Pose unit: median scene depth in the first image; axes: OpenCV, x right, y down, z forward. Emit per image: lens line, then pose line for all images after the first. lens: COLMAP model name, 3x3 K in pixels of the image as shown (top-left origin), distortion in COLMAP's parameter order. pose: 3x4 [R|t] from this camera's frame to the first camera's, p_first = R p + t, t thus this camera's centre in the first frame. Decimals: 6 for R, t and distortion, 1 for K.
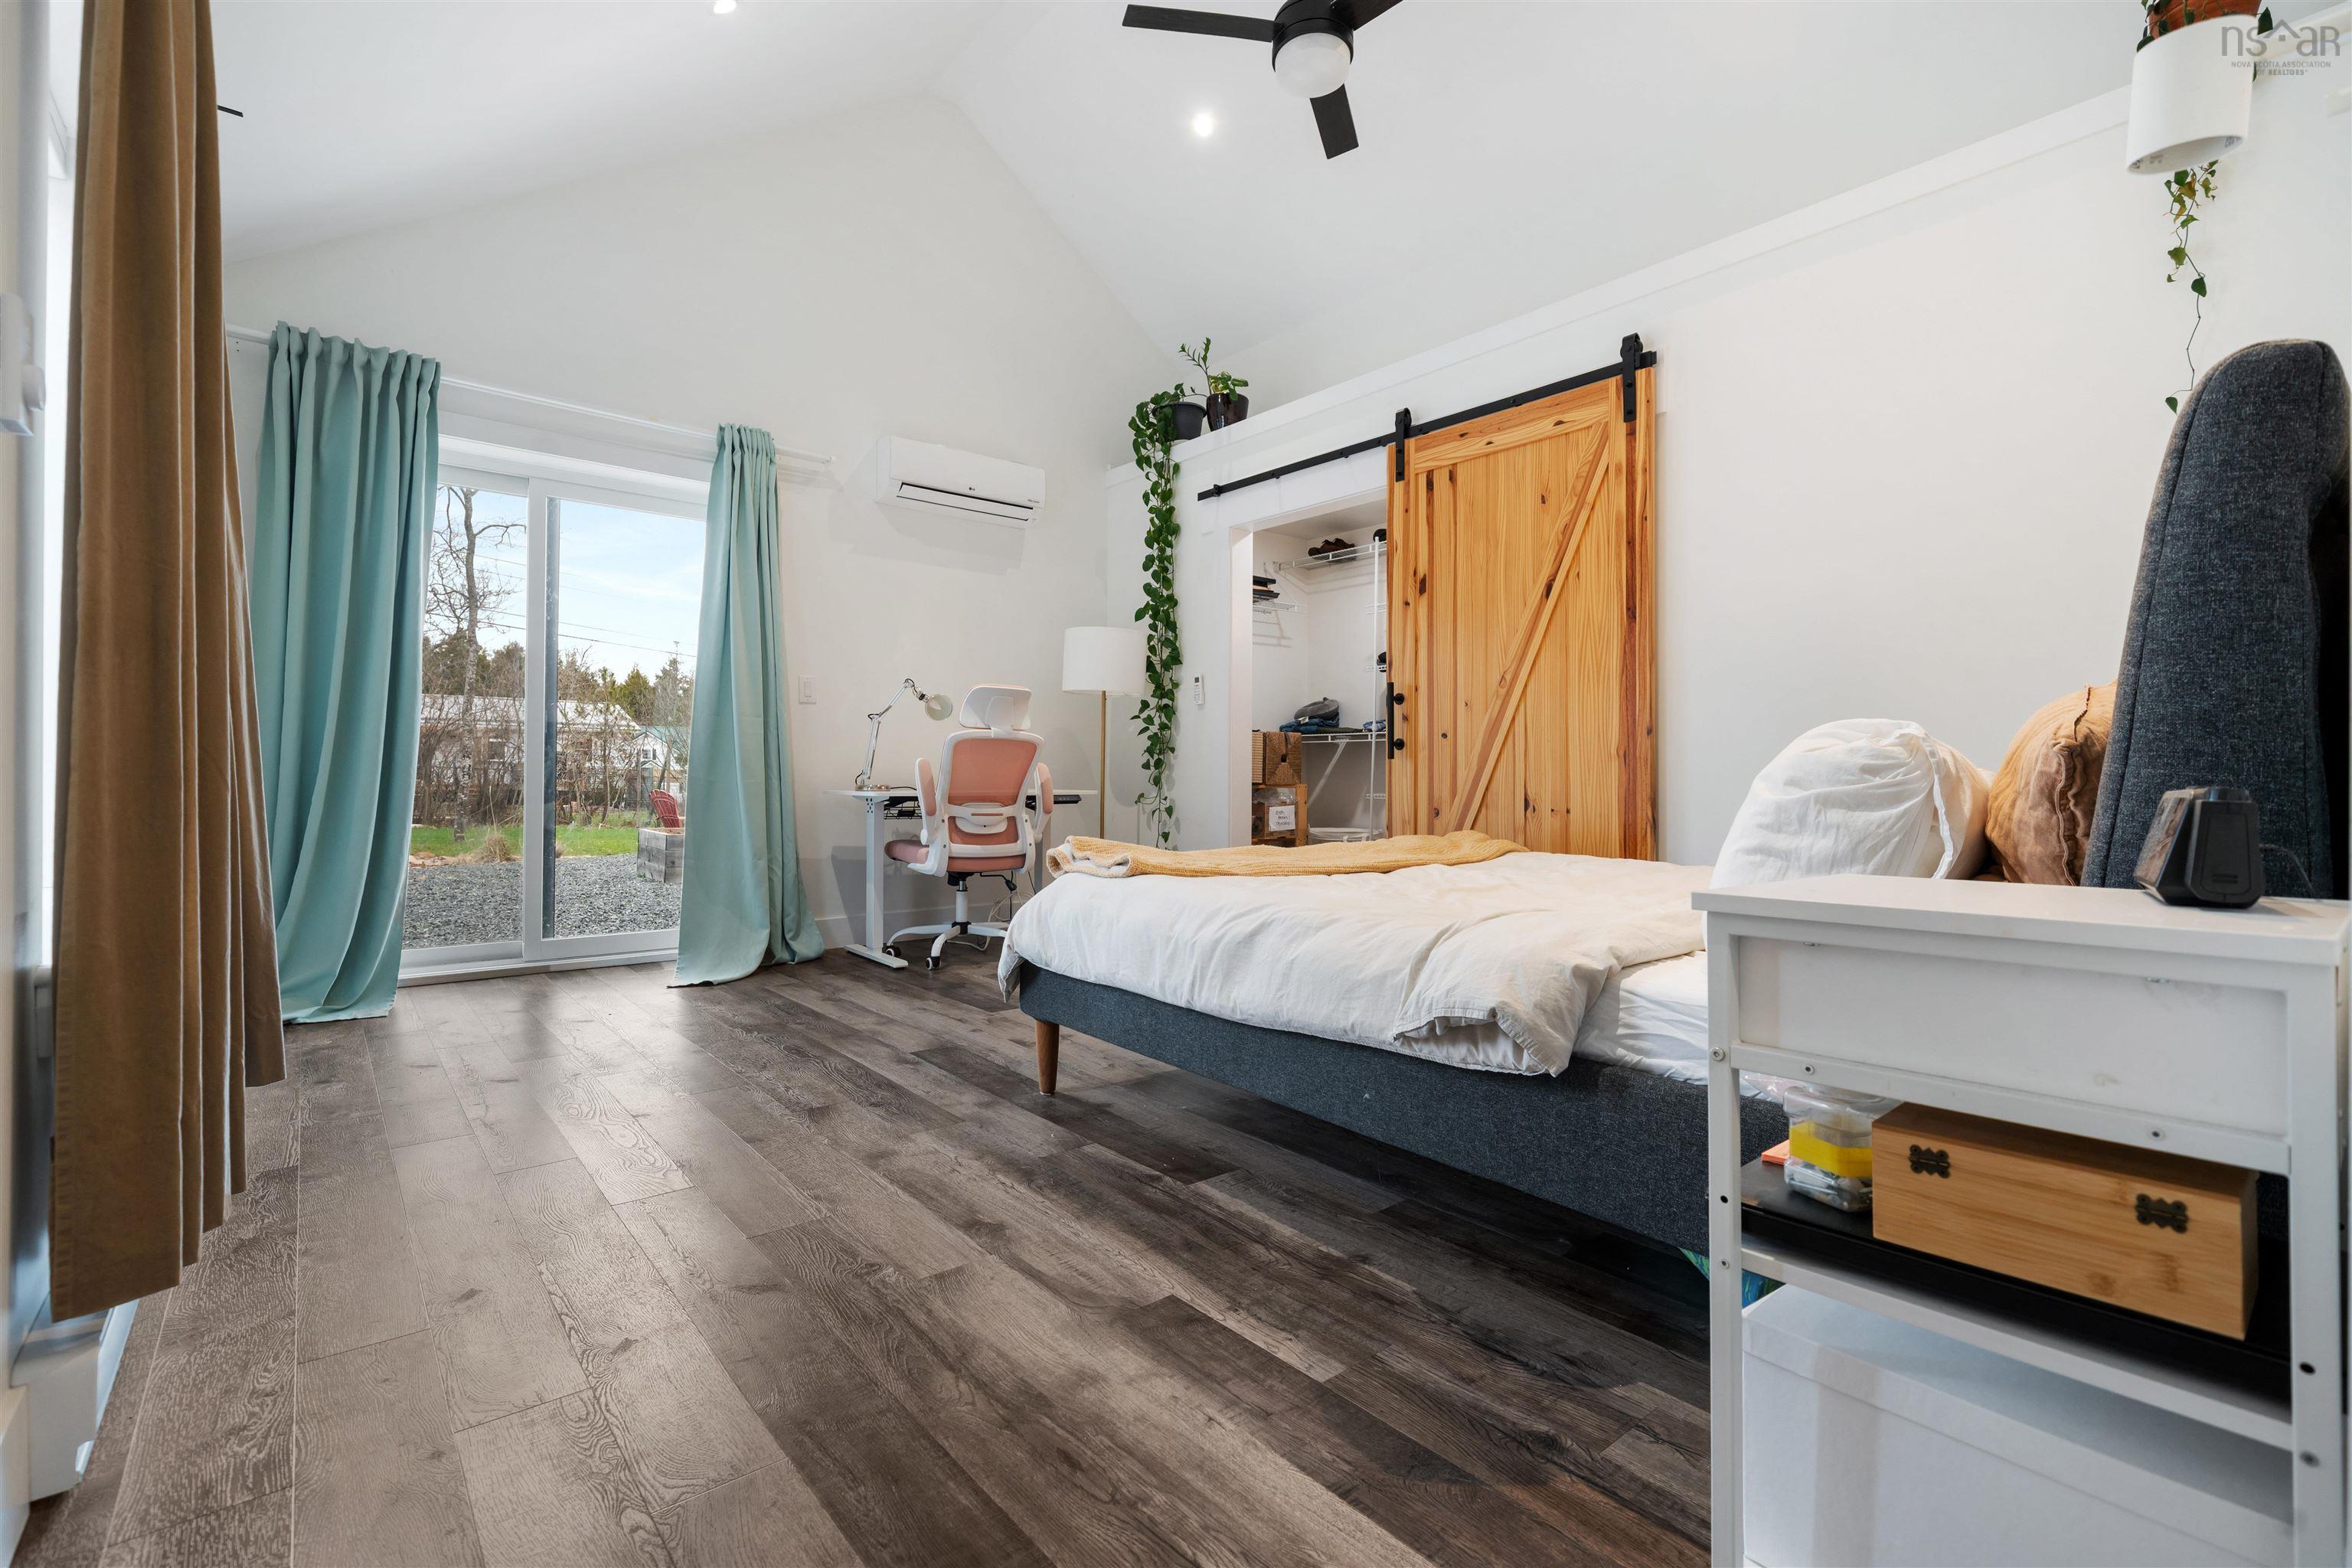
lens RADIAL K [[1010.2, 0, 1157.5], [0, 1010.2, 772.2], [0, 0, 1]] dist [-0.001734, 0.000324]
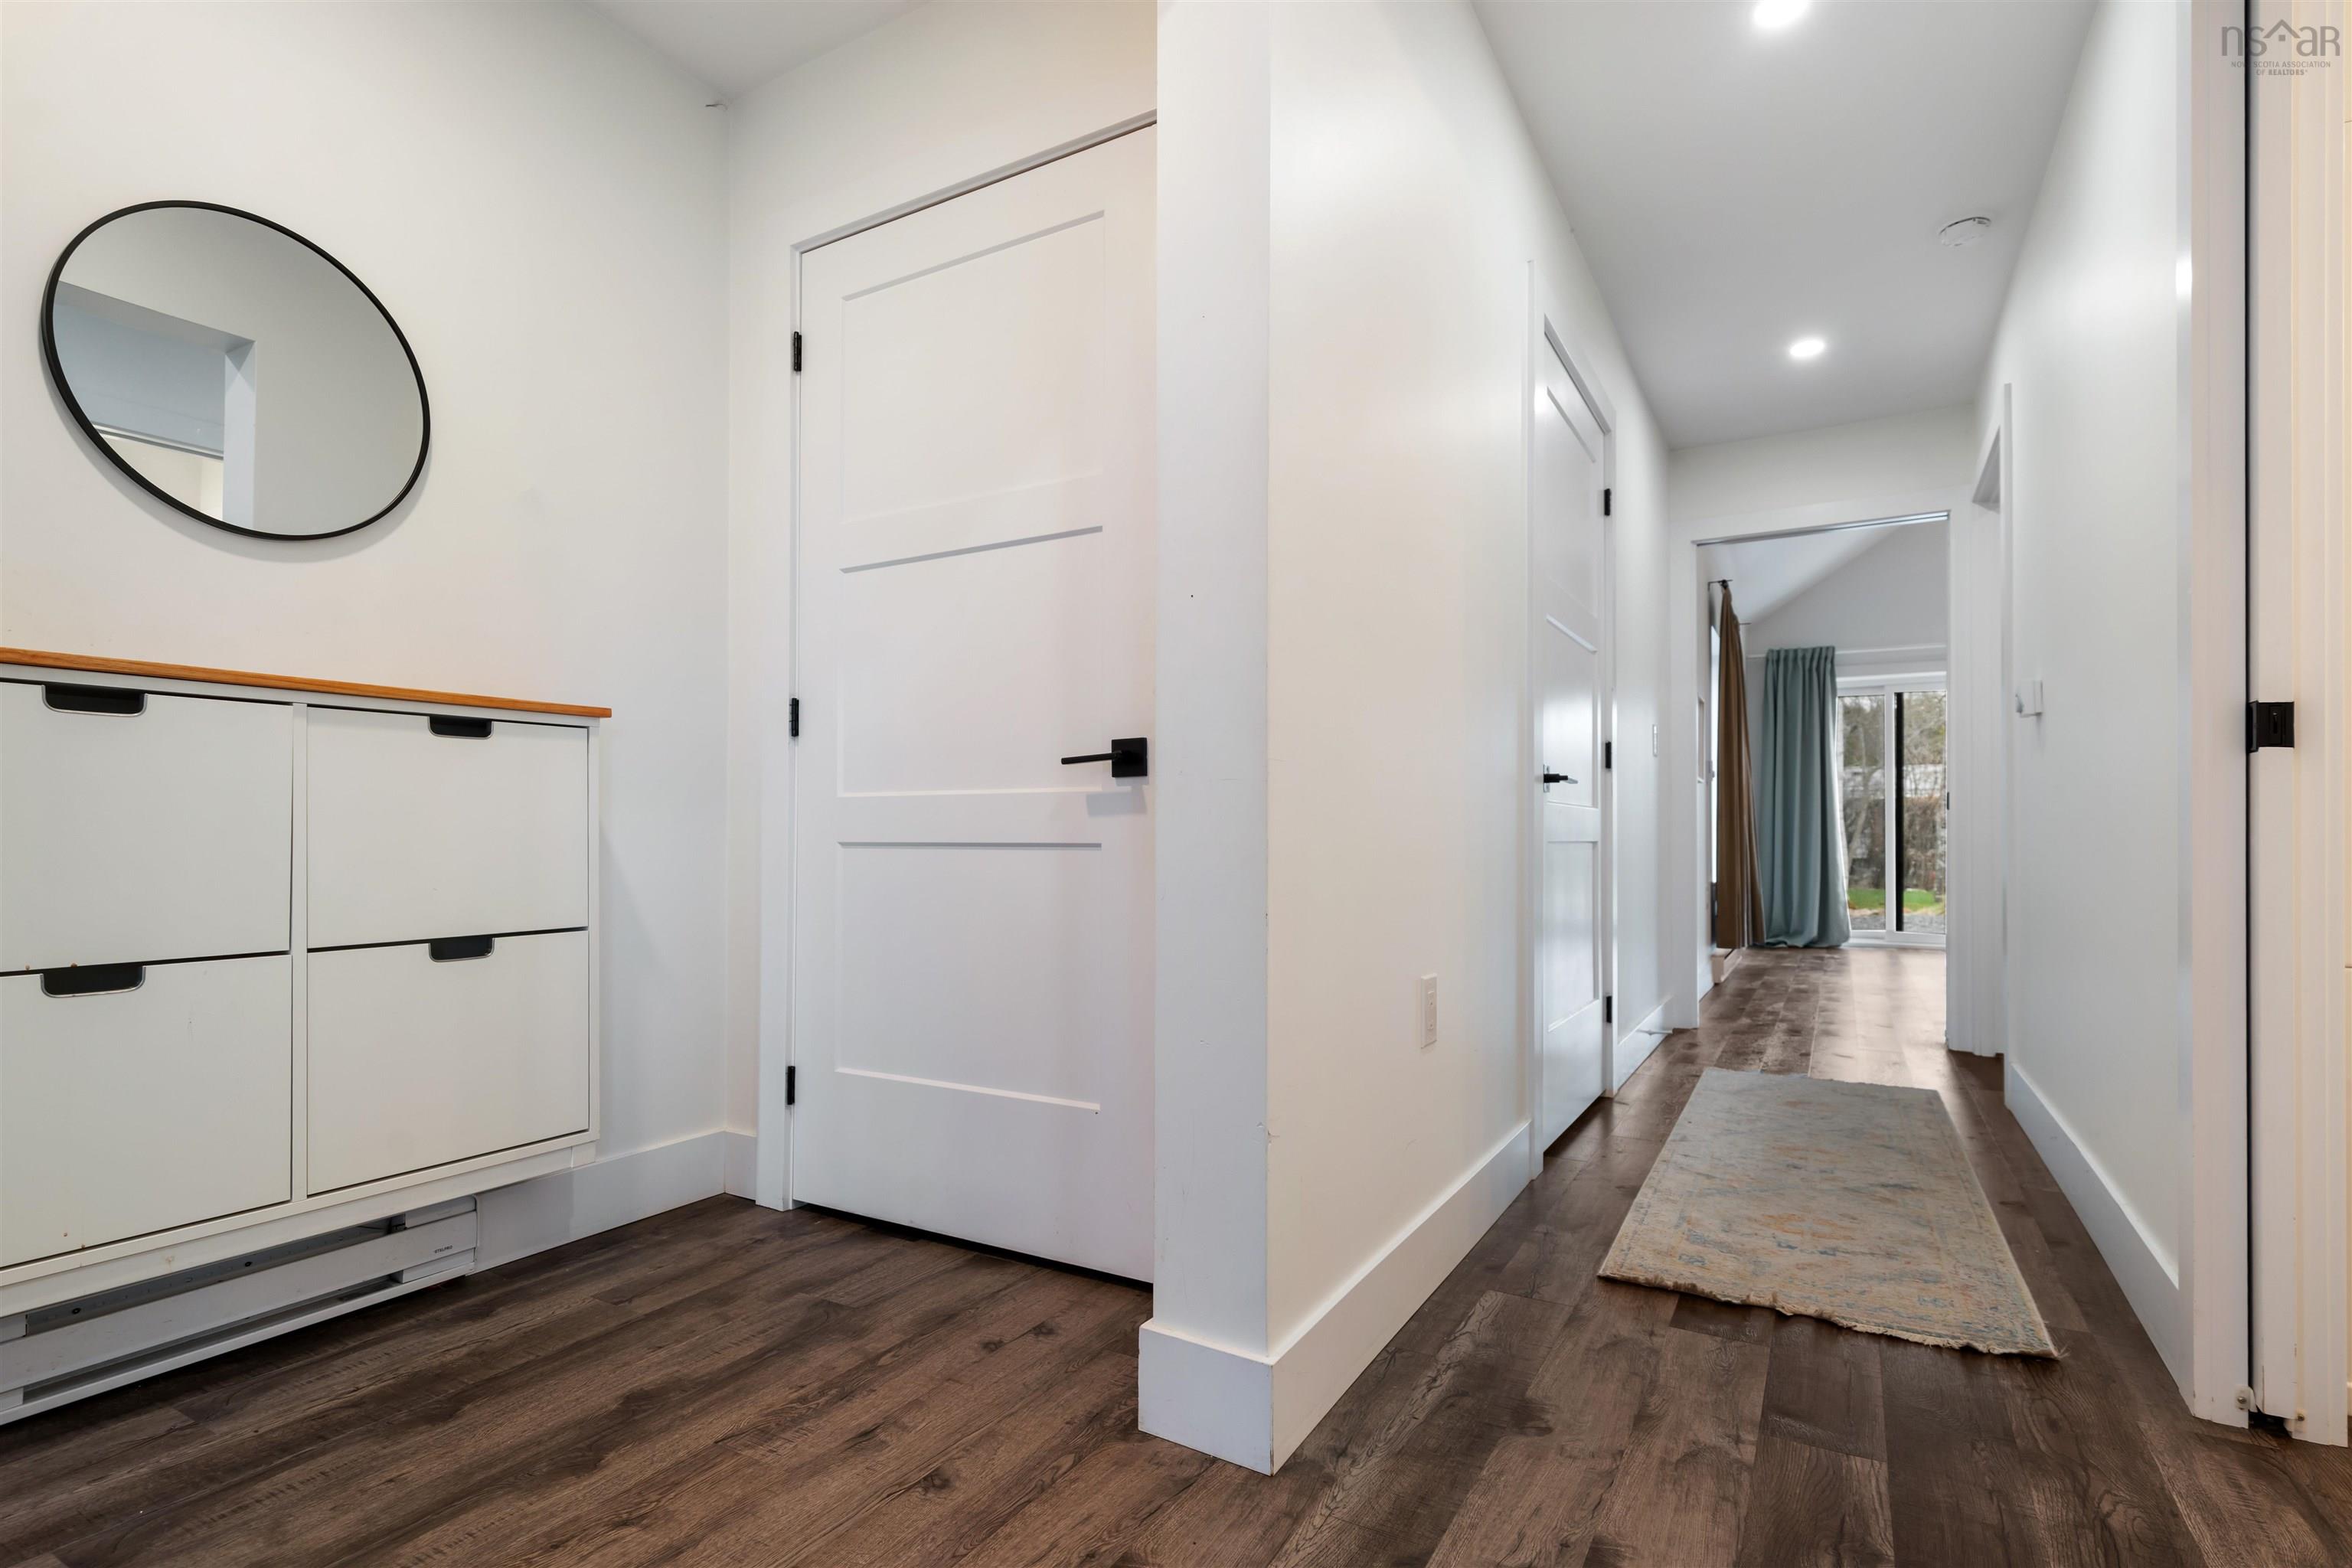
lens RADIAL K [[1139.9, 0, 1162.8], [0, 1139.9, 844.1], [0, 0, 1]] dist [0.003686, 0.000749]
pose [[0.330214, -0.004399, -0.943896, 1.113222], [0.008131, 0.999965, -0.001816, 0.000155], [0.943871, -0.007075, 0.330239, -1.154495]]
